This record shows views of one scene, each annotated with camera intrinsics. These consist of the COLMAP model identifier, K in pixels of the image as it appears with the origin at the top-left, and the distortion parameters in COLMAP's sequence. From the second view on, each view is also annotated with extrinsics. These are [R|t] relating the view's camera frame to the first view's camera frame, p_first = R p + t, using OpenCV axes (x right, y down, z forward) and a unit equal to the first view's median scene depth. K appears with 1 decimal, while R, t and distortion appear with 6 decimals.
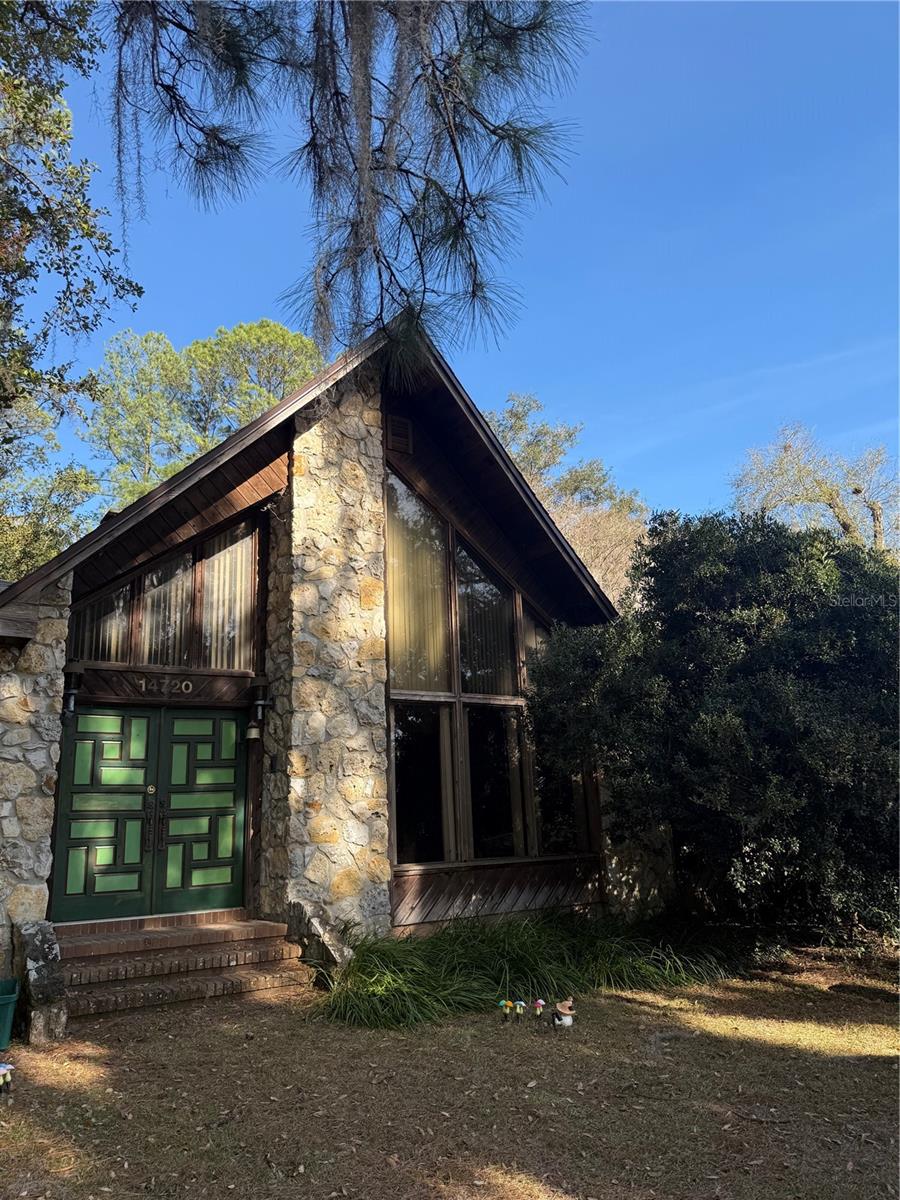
lens RADIAL K [[830.0, 0, 450.0], [0, 830.0, 600.0], [0, 0, 1]] dist [0.177735, -0.358363]
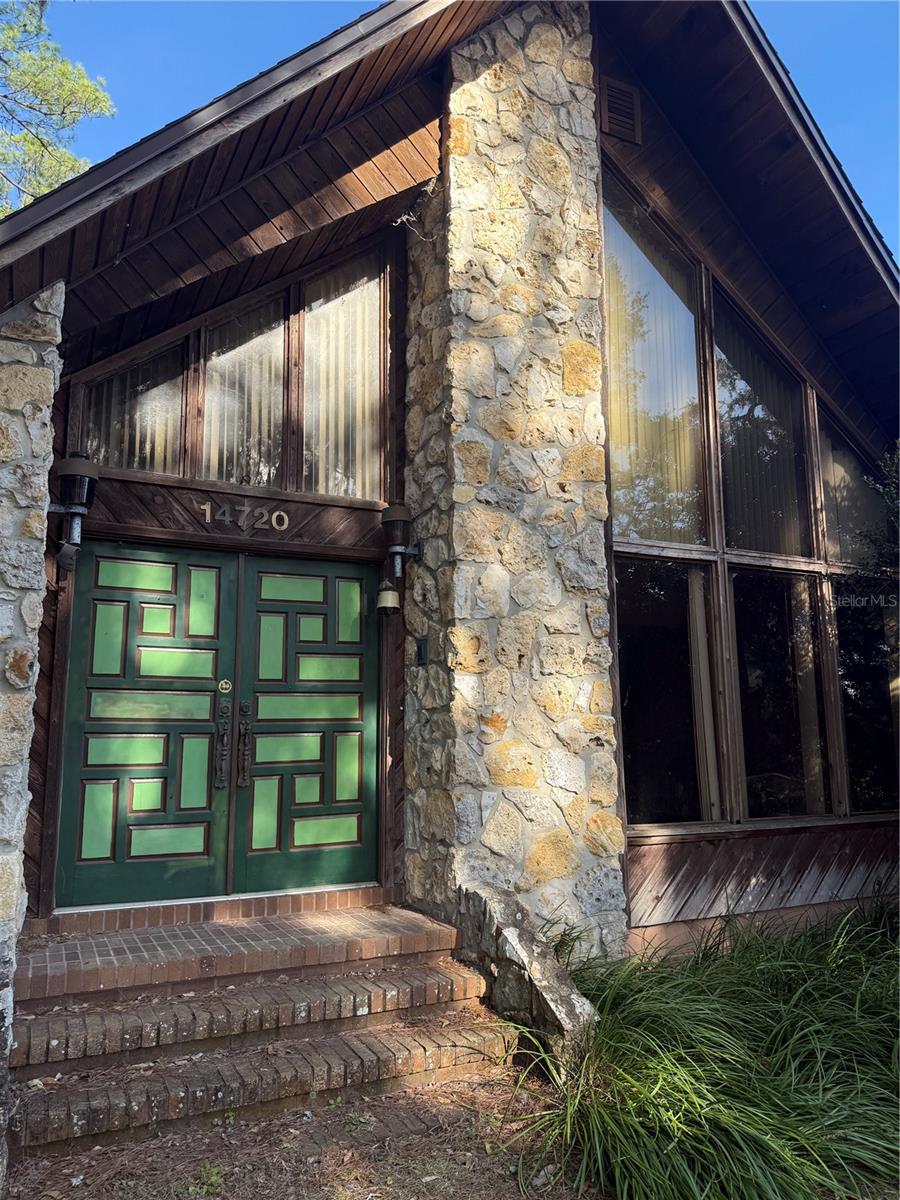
lens RADIAL K [[830.0, 0, 450.0], [0, 830.0, 600.0], [0, 0, 1]] dist [0.177735, -0.358363]
pose [[0.990022, 0.009946, -0.140559, -0.108780], [0.003951, 0.995154, 0.098250, 0.101770], [0.140856, -0.097825, 0.985185, 0.427400]]
